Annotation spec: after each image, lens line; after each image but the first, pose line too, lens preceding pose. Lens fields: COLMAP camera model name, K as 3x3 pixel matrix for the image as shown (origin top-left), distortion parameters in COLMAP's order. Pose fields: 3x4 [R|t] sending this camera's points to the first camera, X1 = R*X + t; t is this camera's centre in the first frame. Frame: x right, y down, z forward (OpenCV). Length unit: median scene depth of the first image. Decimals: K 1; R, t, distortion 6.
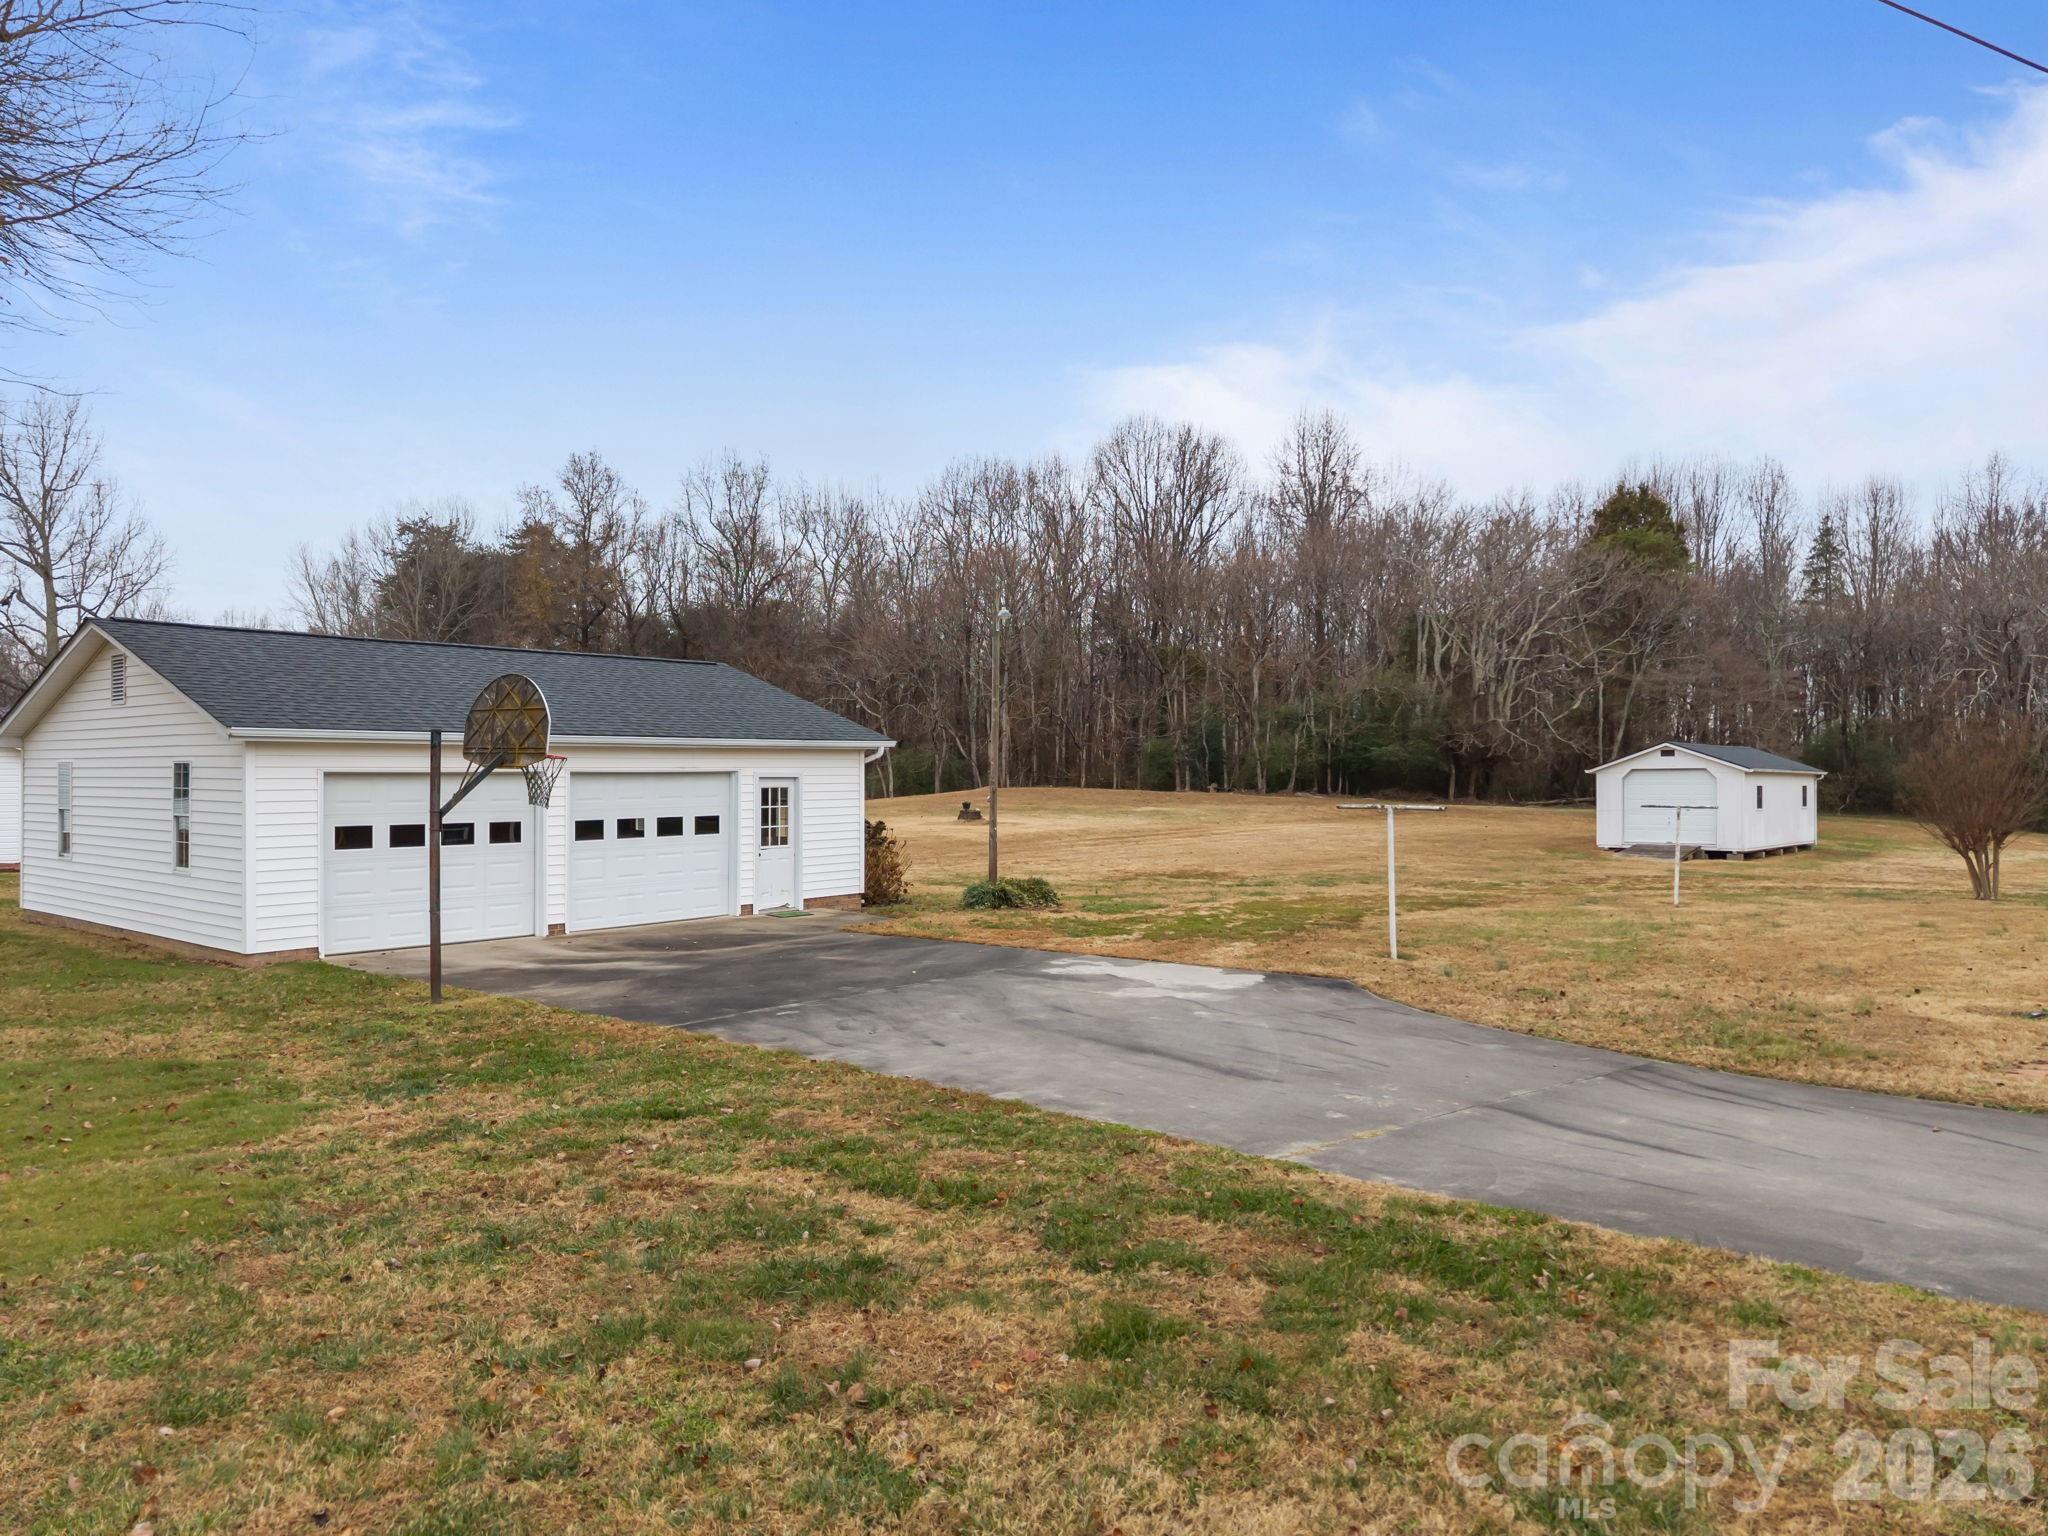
lens RADIAL K [[1395.3, 0, 1020.5], [0, 1395.3, 766.8], [0, 0, 1]] dist [0.008999, -0.014604]
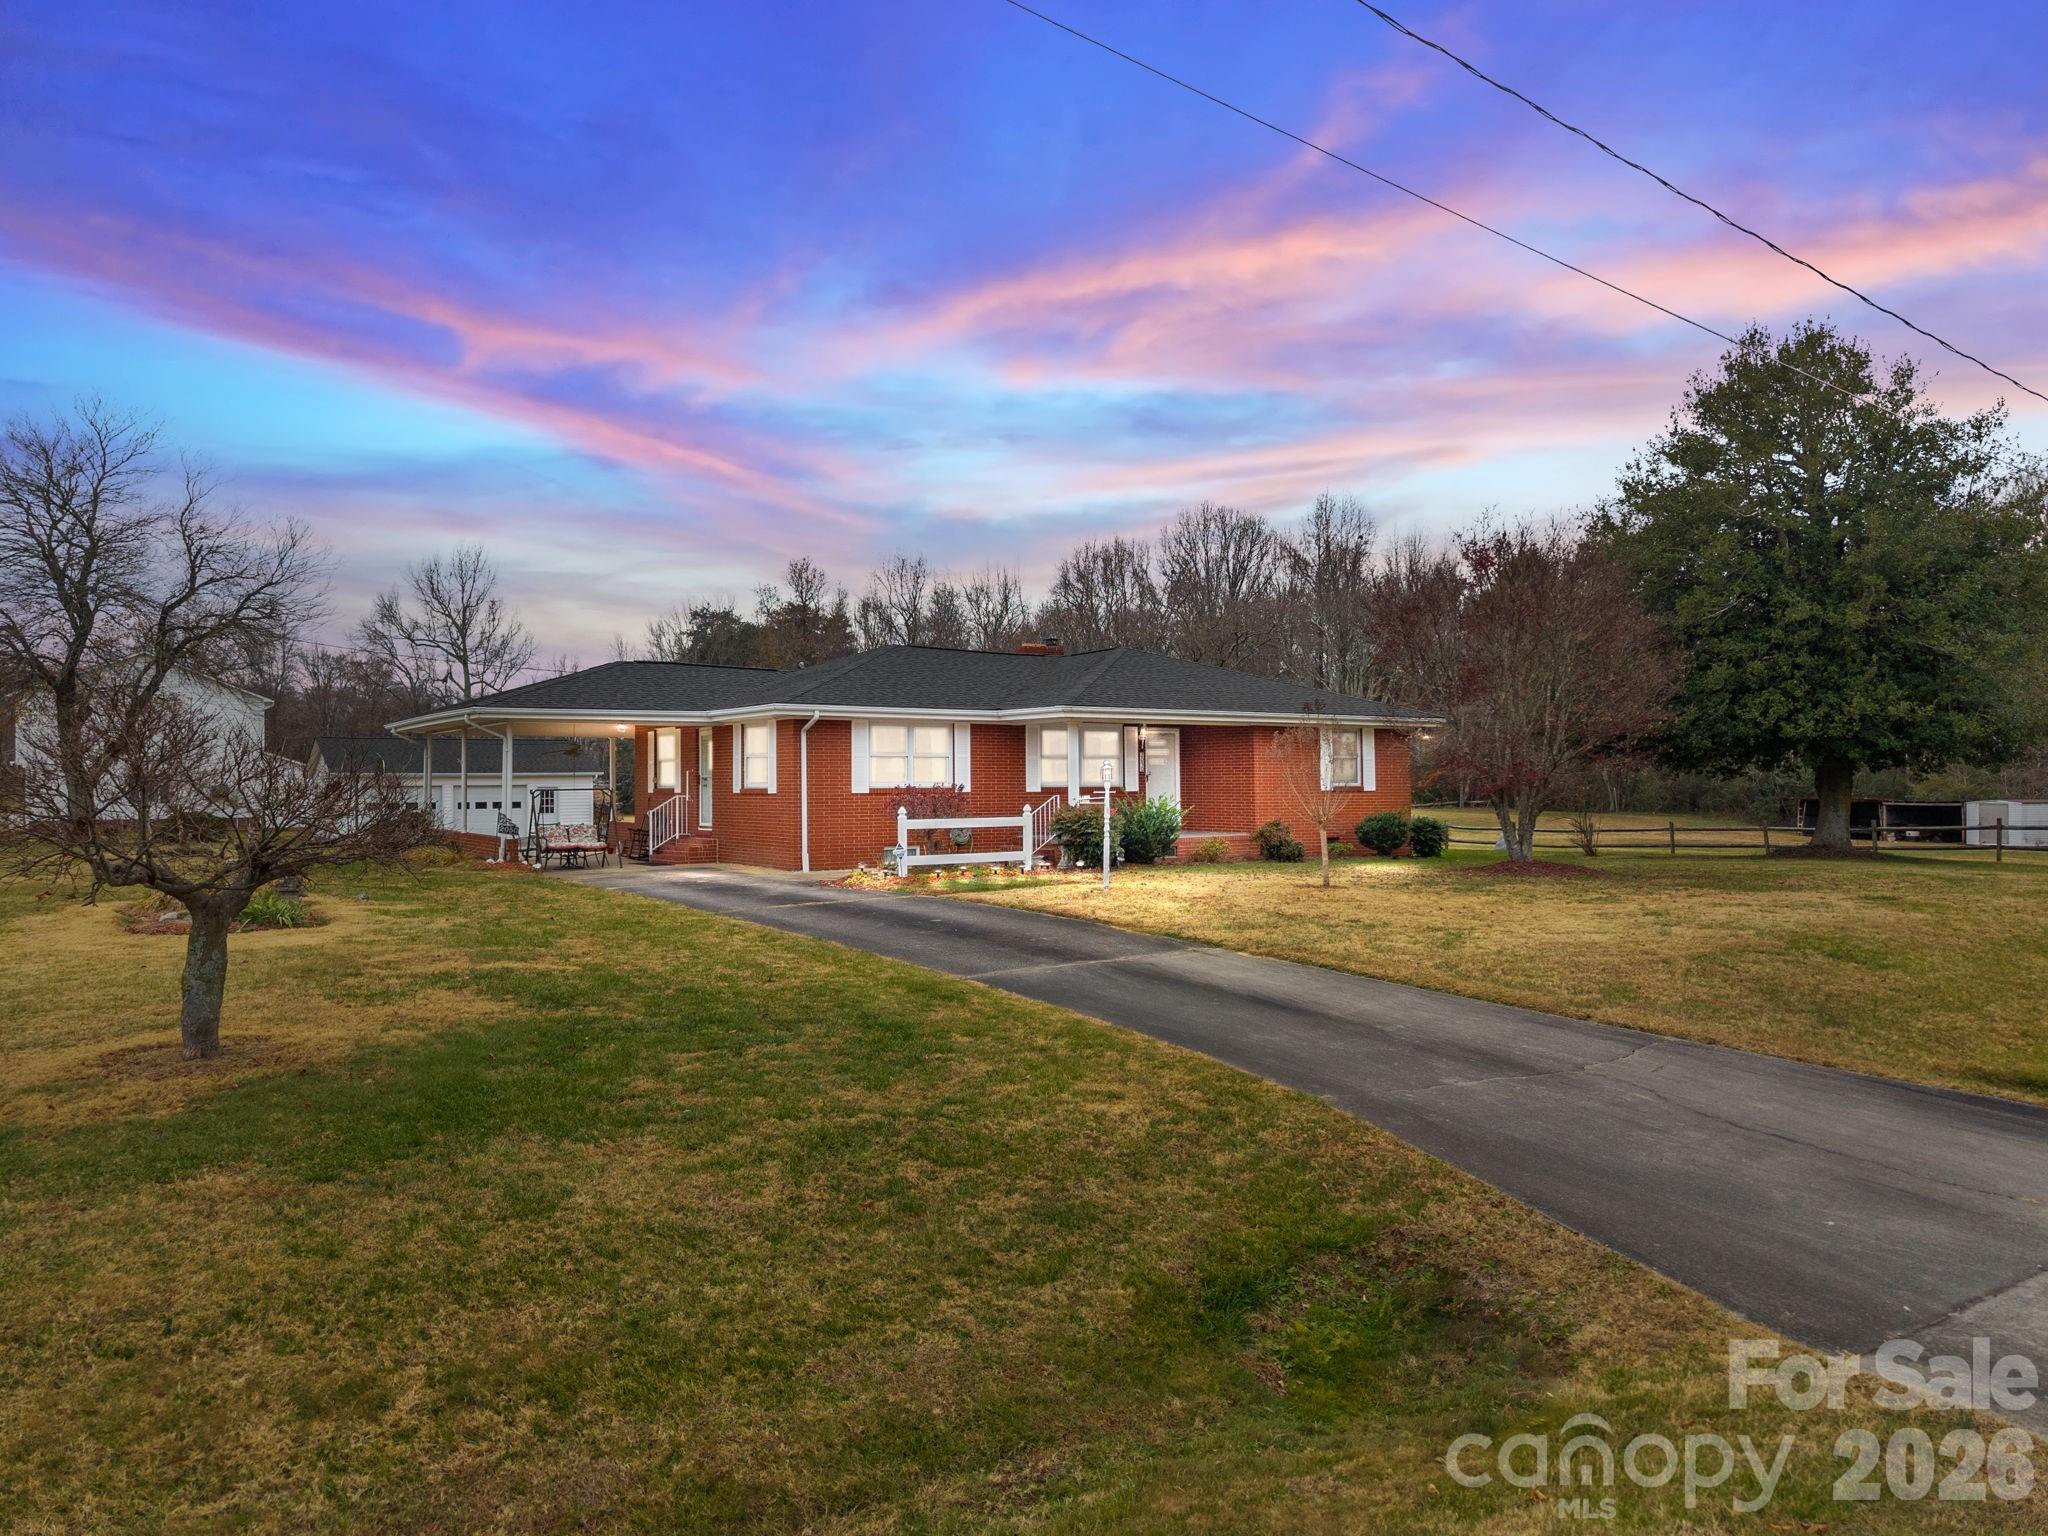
lens RADIAL K [[1395.3, 0, 1017.0], [0, 1395.3, 767.1], [0, 0, 1]] dist [0.008999, -0.014604]
pose [[0.955688, -0.012414, -0.294120, 0.335573], [0.009222, 0.999883, -0.012238, 0.002308], [0.294237, 0.008983, 0.955690, -0.291036]]
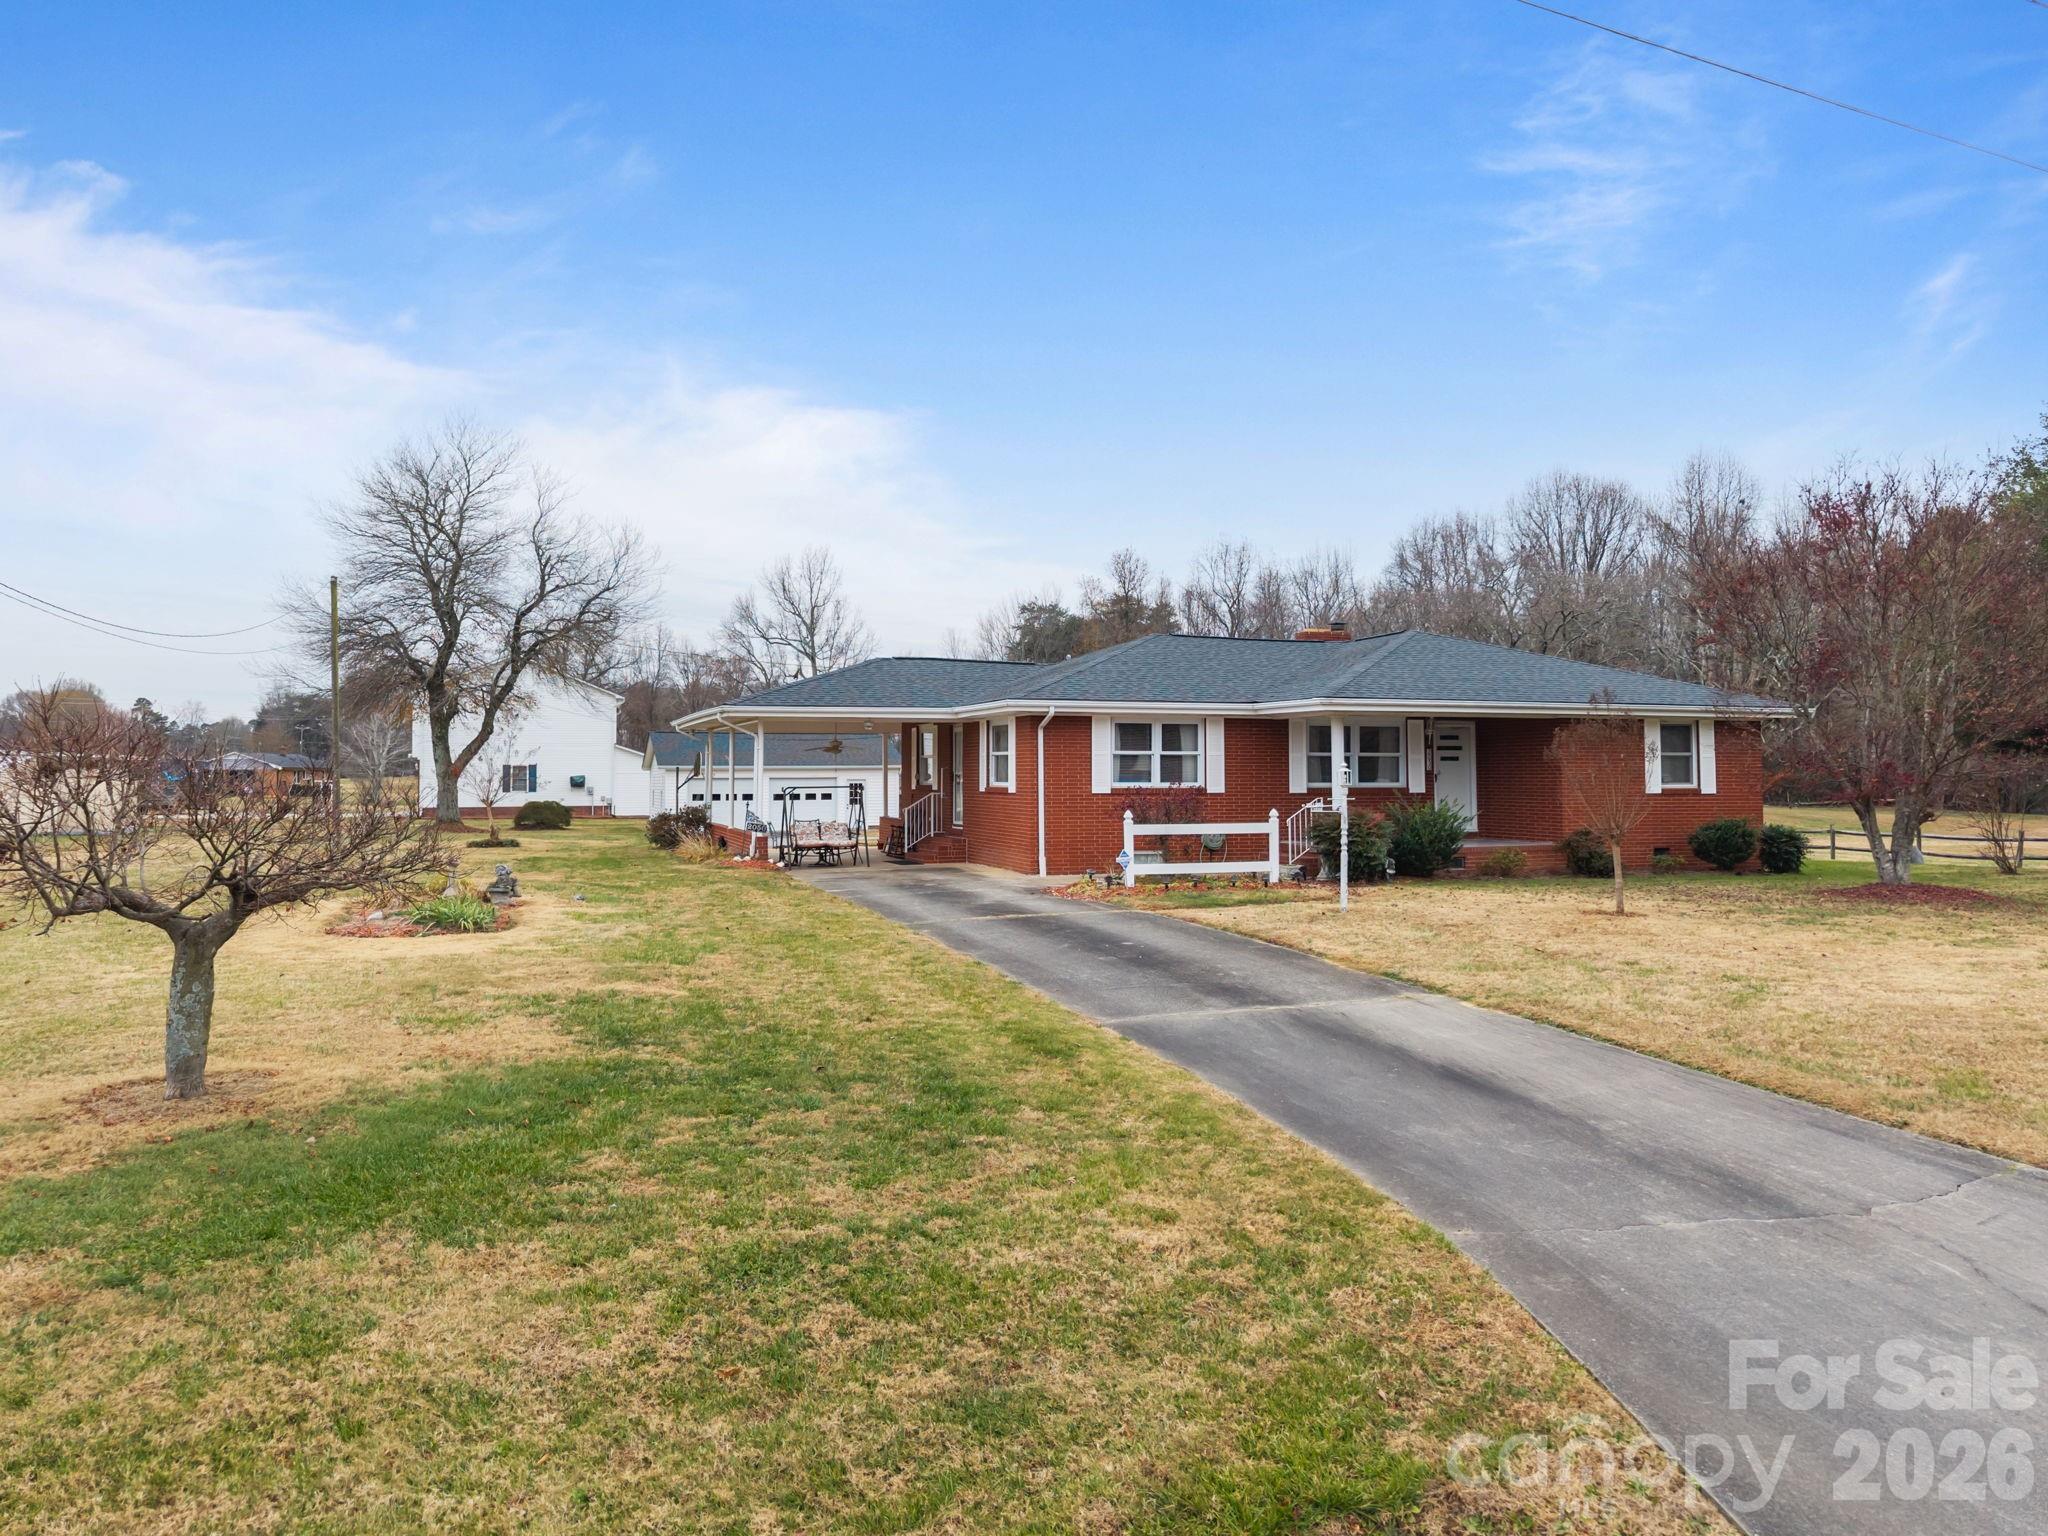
lens RADIAL K [[1395.3, 0, 1006.1], [0, 1395.3, 748.3], [0, 0, 1]] dist [0.008999, -0.014604]
pose [[0.851586, -0.014217, -0.524022, 0.345774], [0.004850, 0.999803, -0.019244, 0.000160], [0.524193, 0.013846, 0.851487, -0.265773]]
